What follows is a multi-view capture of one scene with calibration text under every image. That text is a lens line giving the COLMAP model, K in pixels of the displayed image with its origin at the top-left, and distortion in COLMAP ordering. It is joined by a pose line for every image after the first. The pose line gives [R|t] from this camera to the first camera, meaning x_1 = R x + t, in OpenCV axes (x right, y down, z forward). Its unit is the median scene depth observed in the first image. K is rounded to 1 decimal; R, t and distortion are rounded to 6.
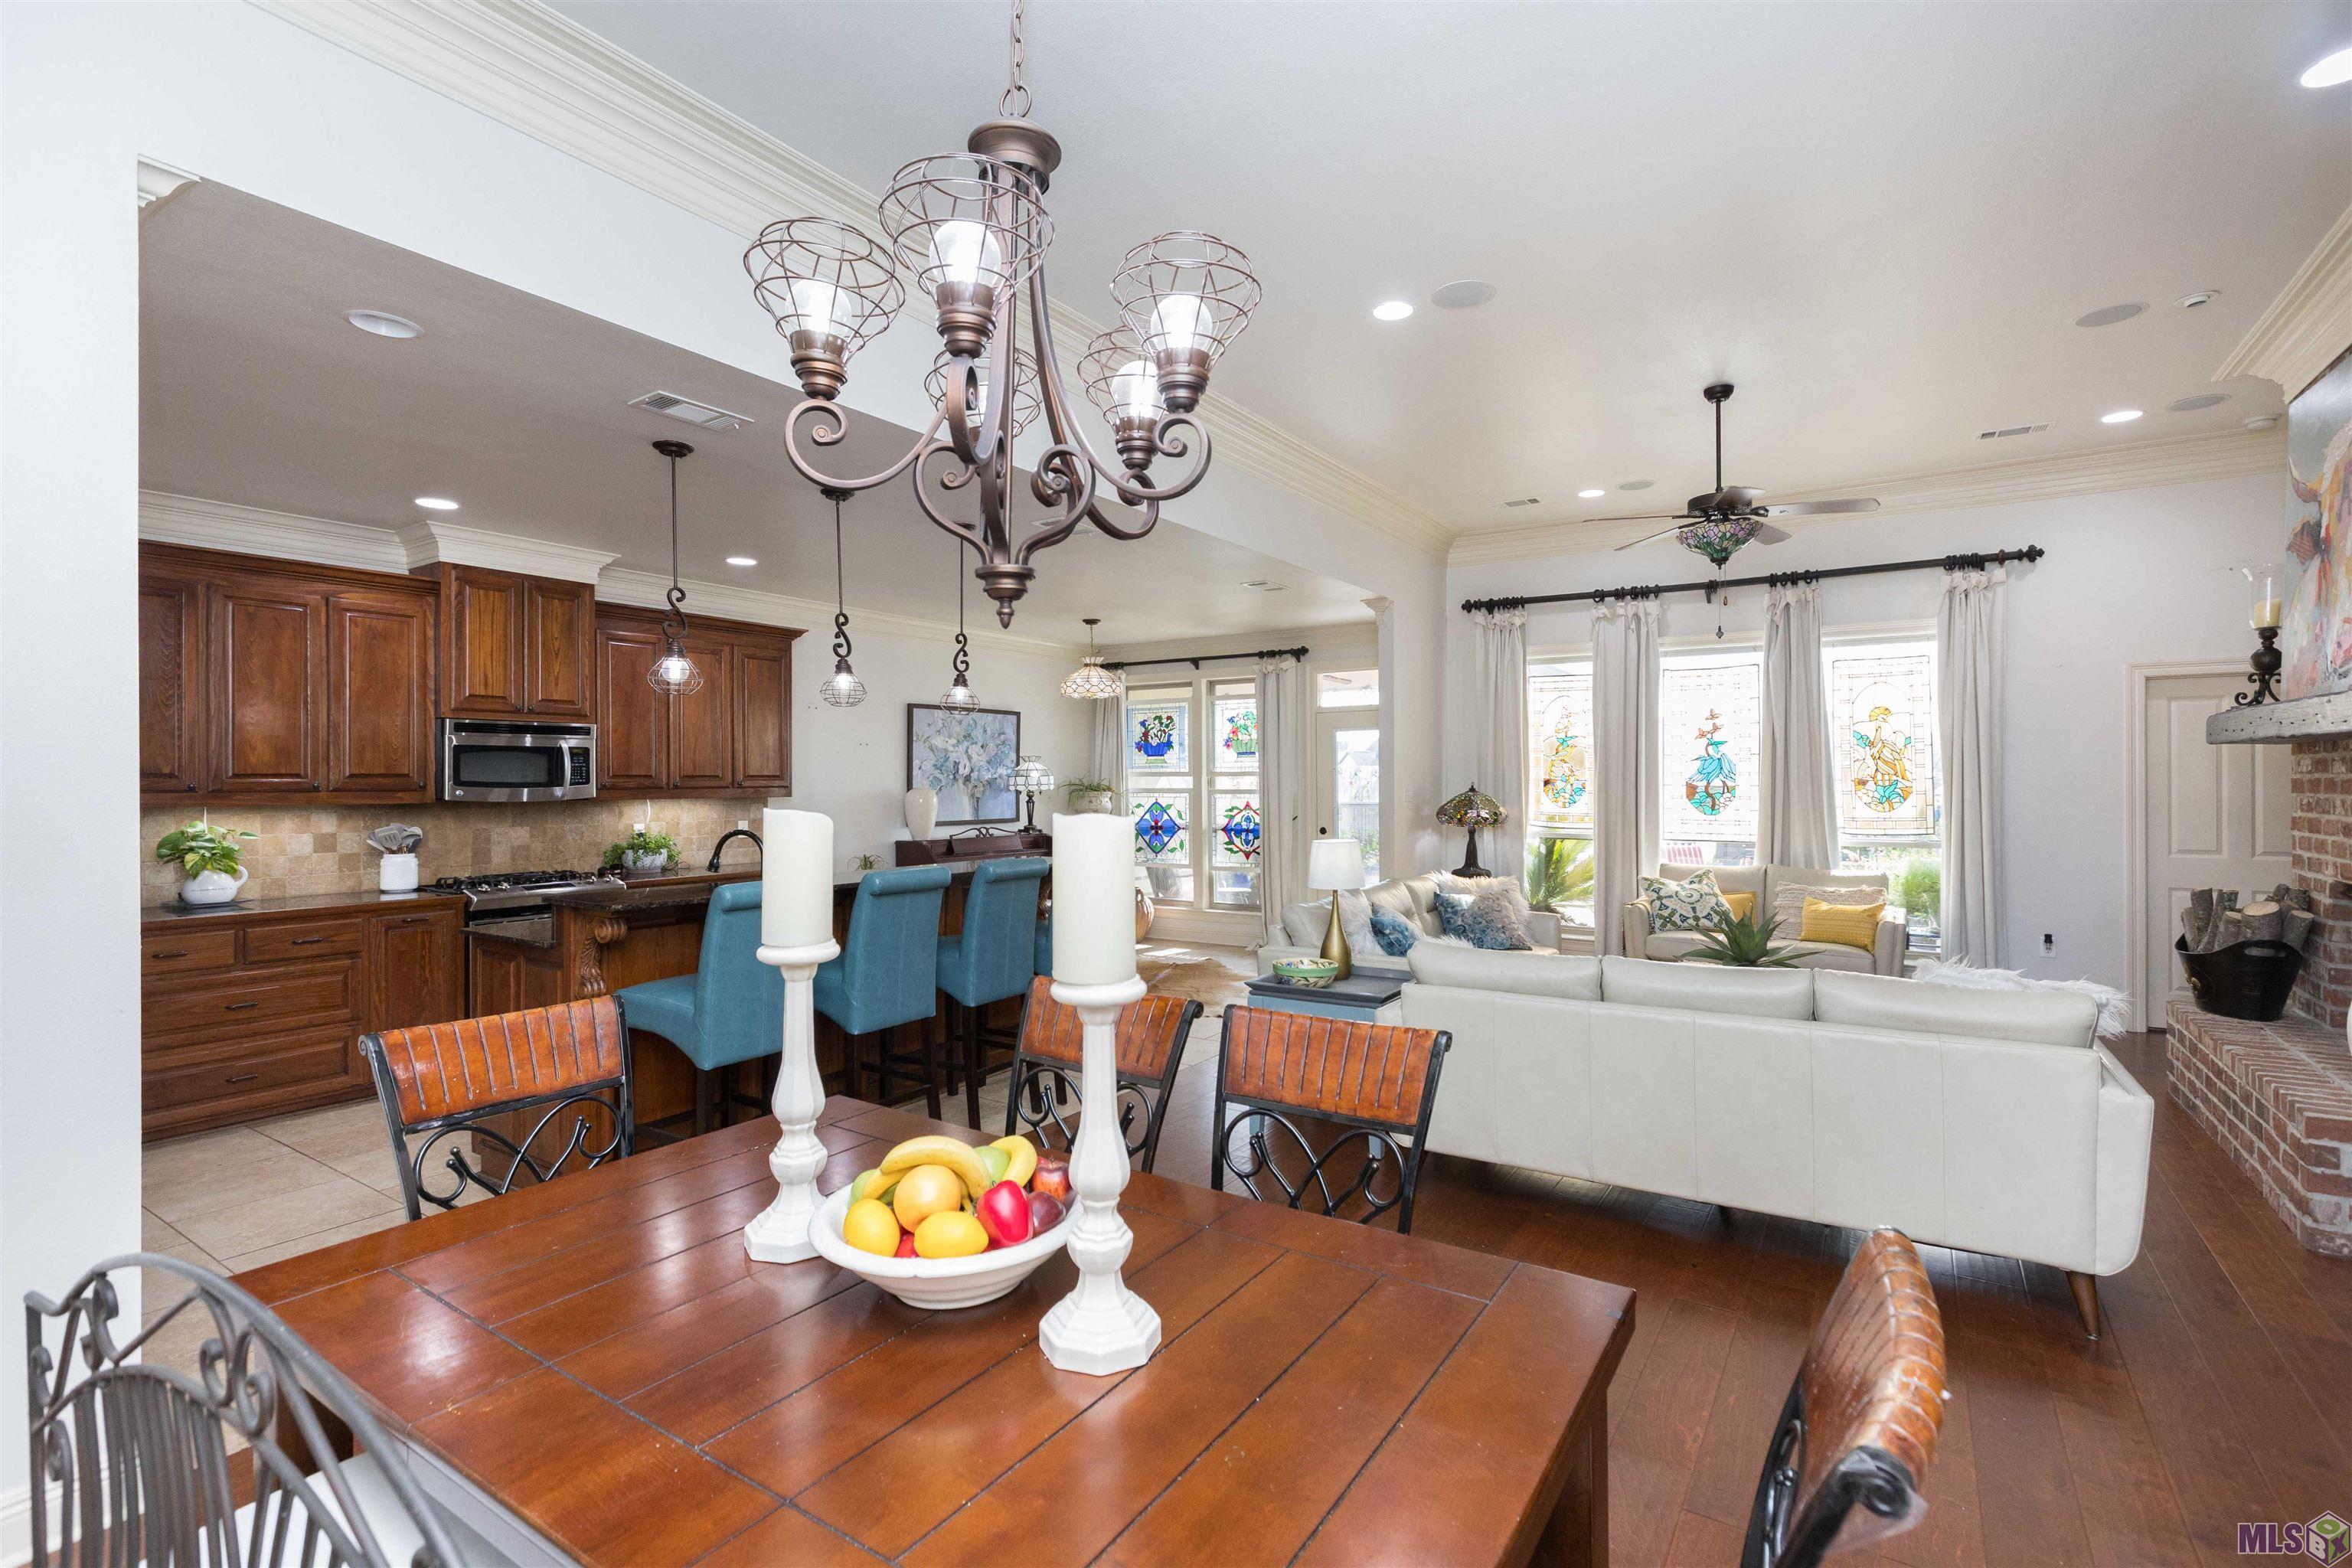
lens RADIAL K [[1074.9, 0, 1184.1], [0, 1074.9, 781.7], [0, 0, 1]] dist [0.003915, 0.000659]
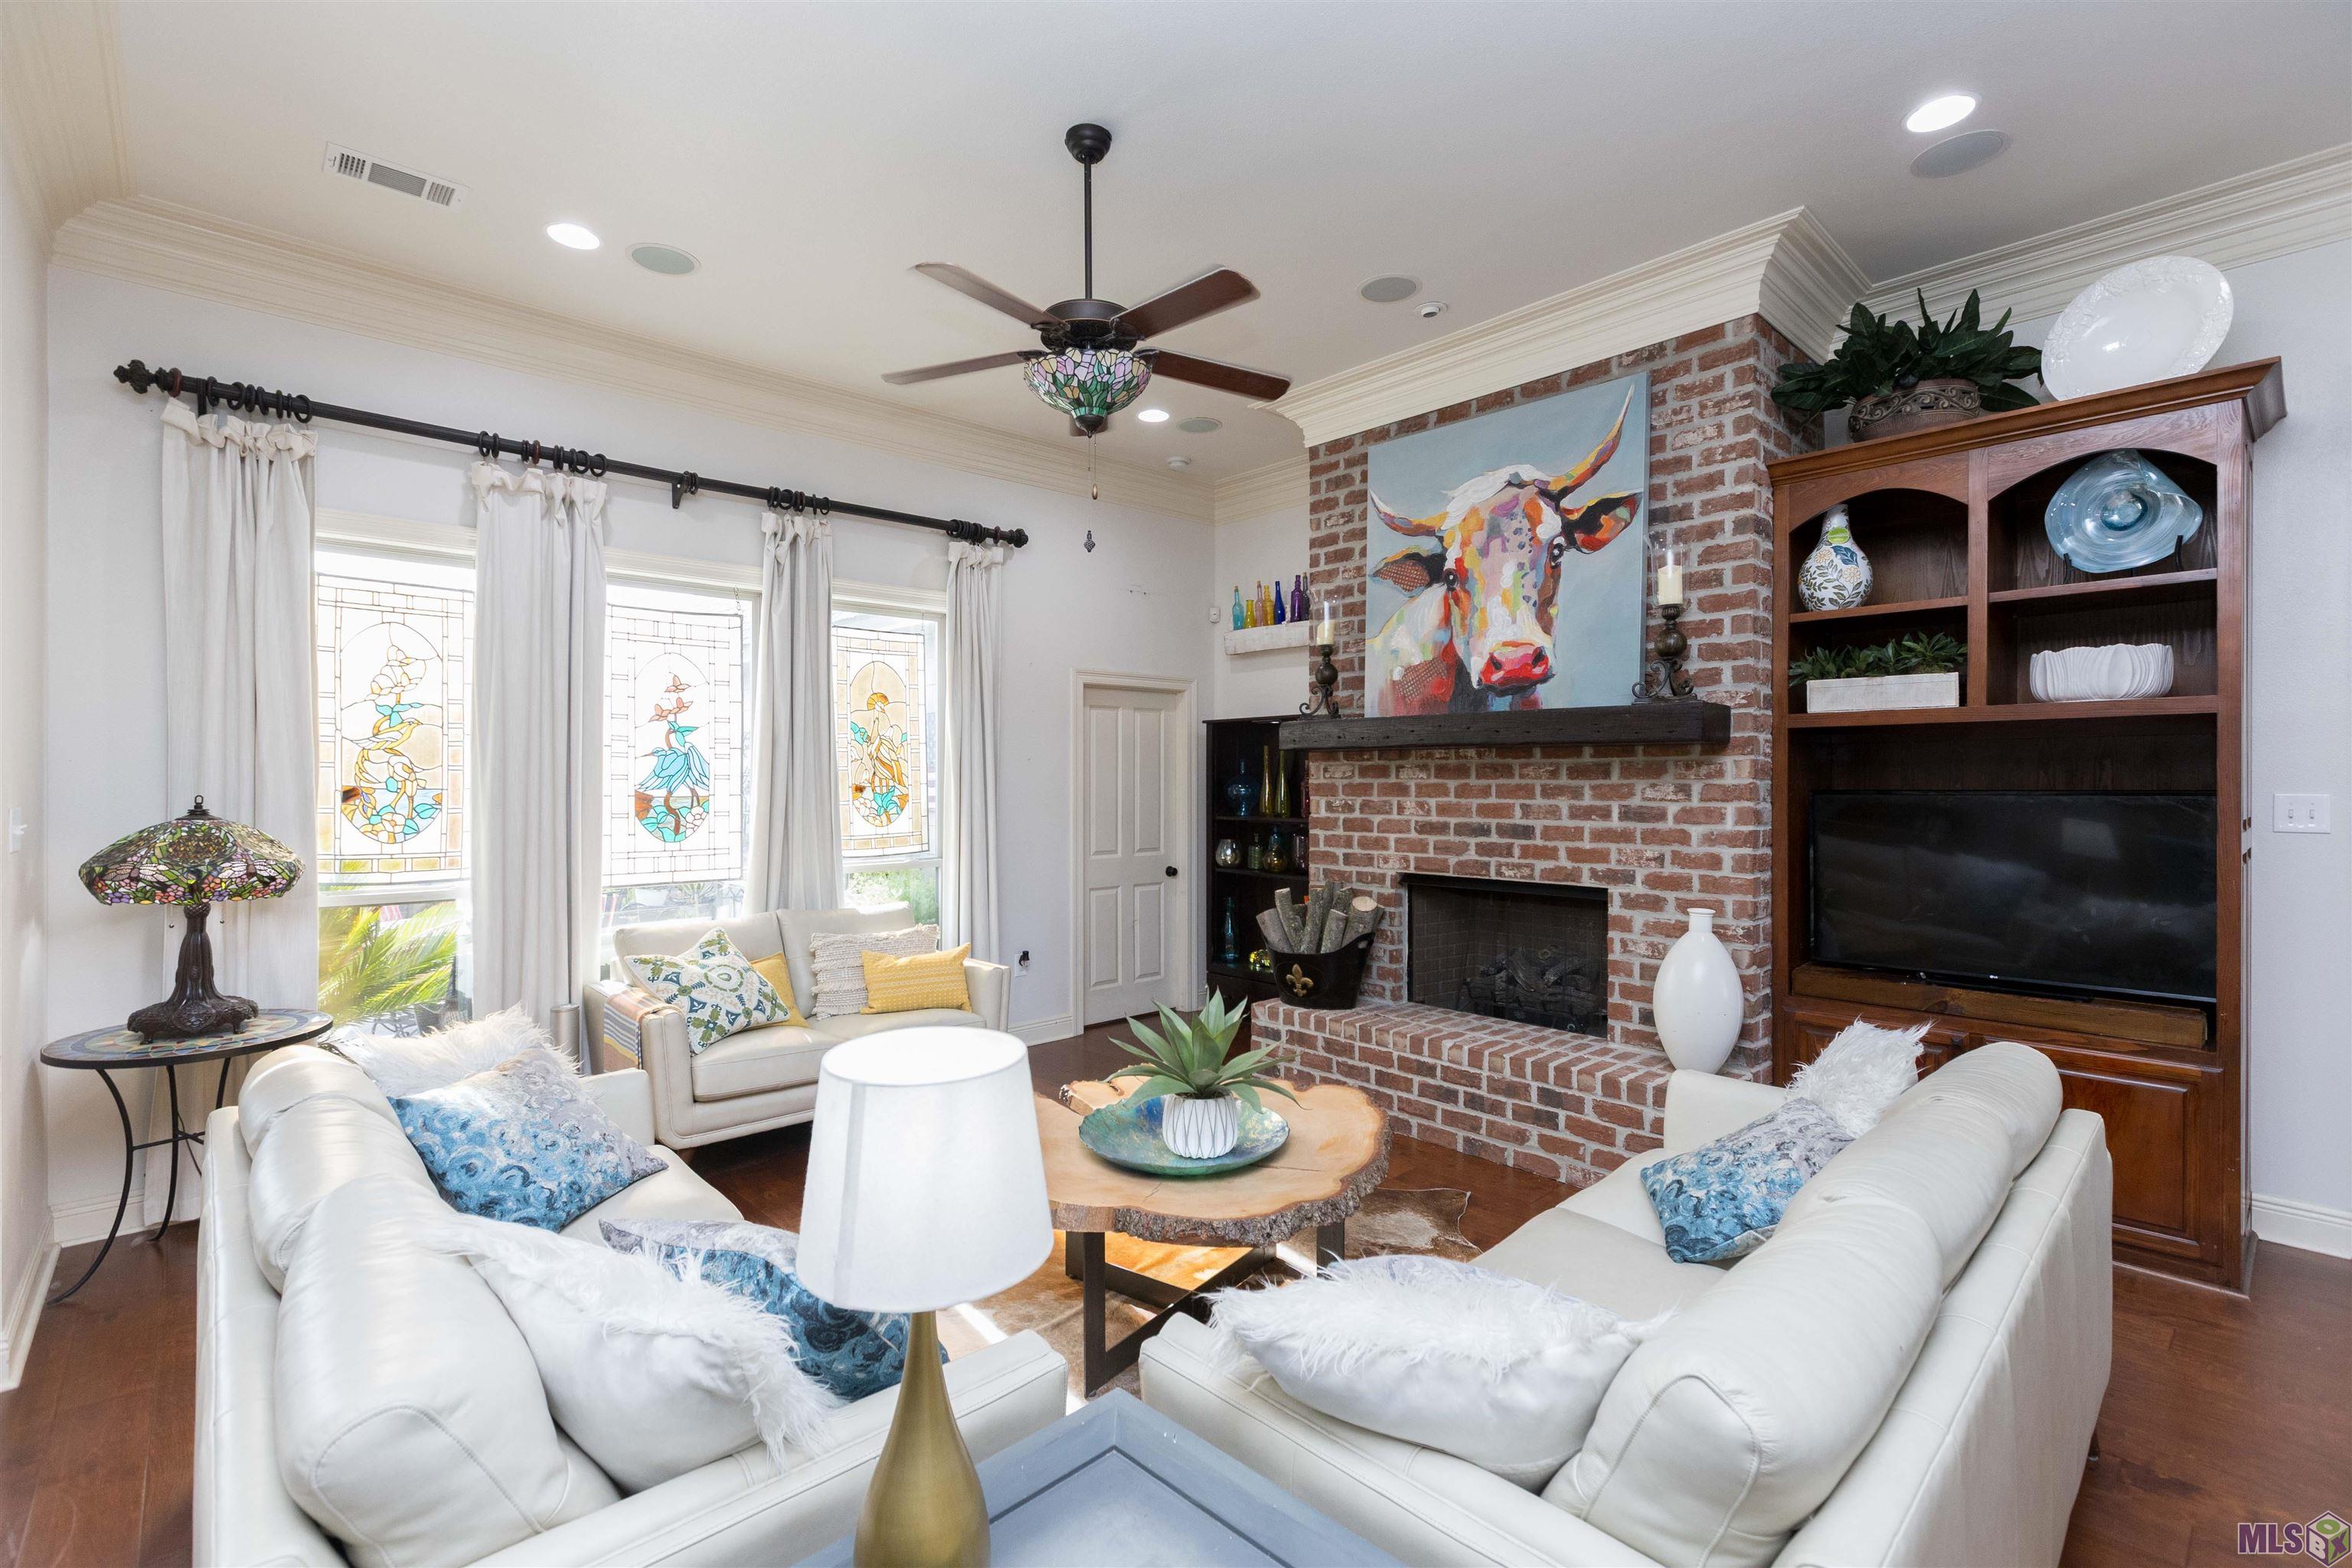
lens RADIAL K [[1051.7, 0, 1177.8], [0, 1051.7, 780.6], [0, 0, 1]] dist [0.001792, 0.001046]
pose [[0.242756, 0.001140, 0.970087, -0.047510], [0.004903, 0.999985, -0.002402, -0.002767], [-0.970075, 0.005339, 0.242746, 0.642789]]
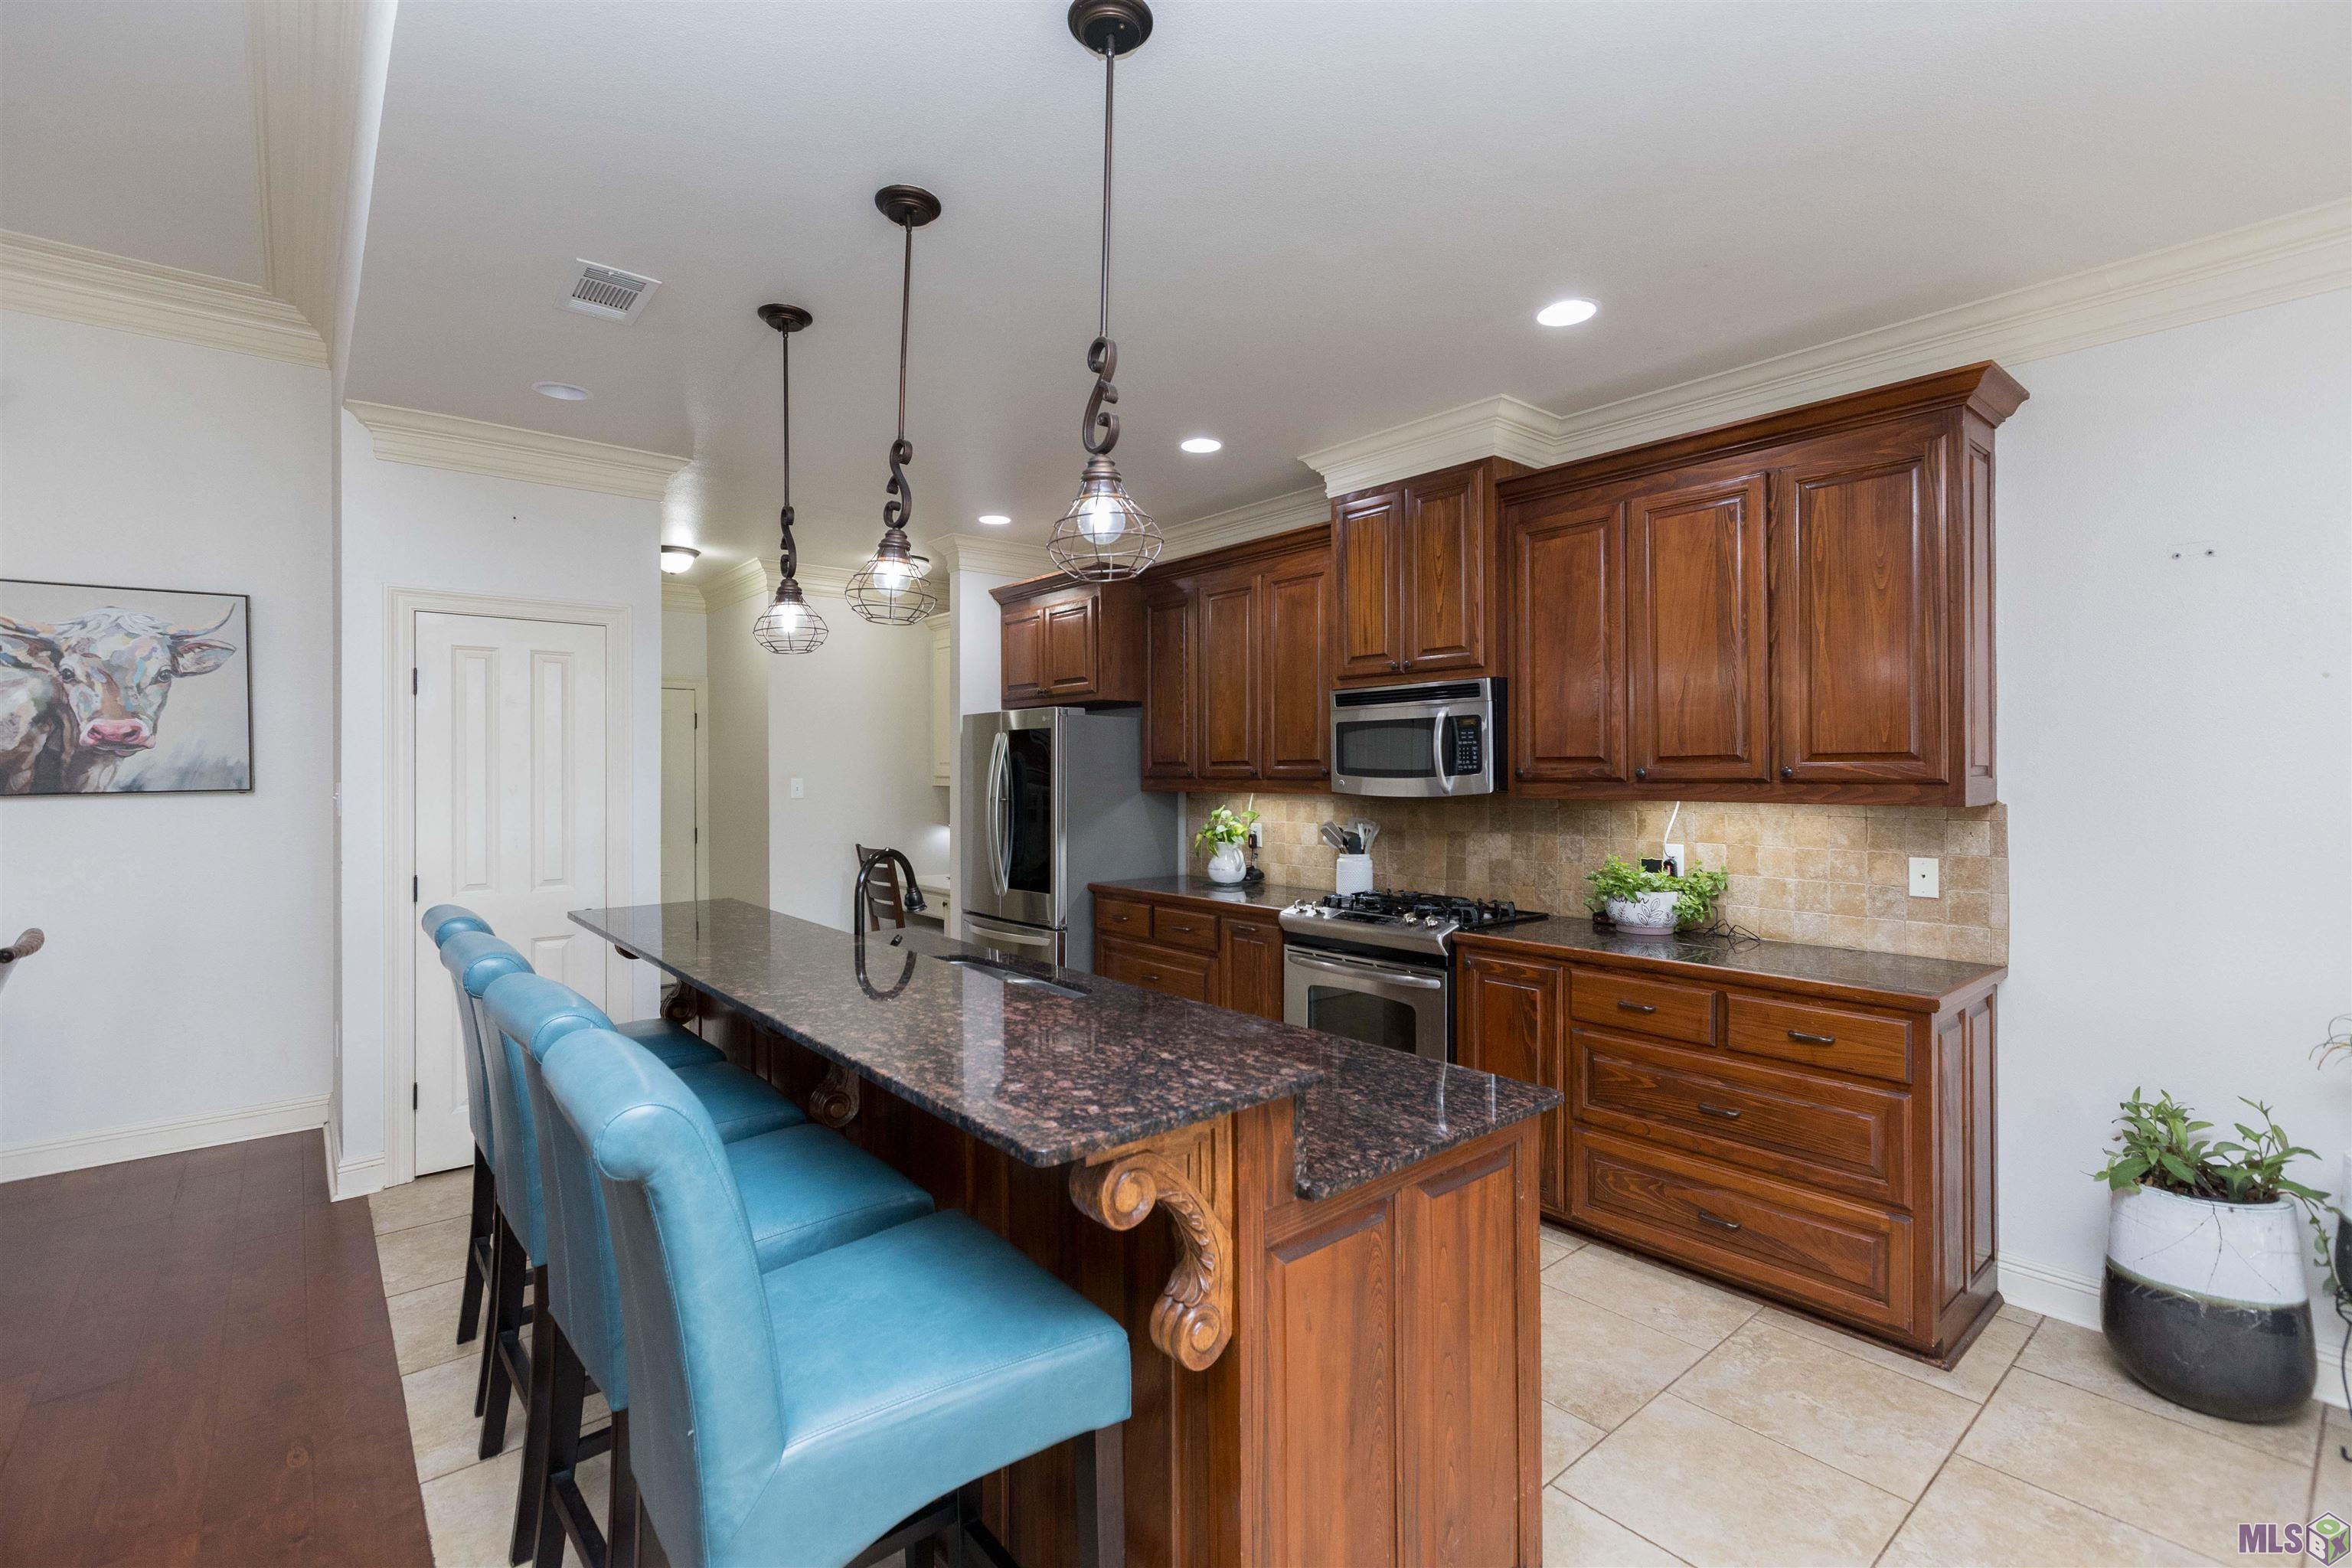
lens RADIAL K [[1049.0, 0, 1179.5], [0, 1049.0, 768.9], [0, 0, 1]] dist [0.001743, -0.000145]
pose [[-0.283583, 0.002763, -0.958944, 0.085392], [0.003646, 0.999992, 0.001803, -0.001542], [0.958941, -0.002985, -0.283590, 0.916754]]
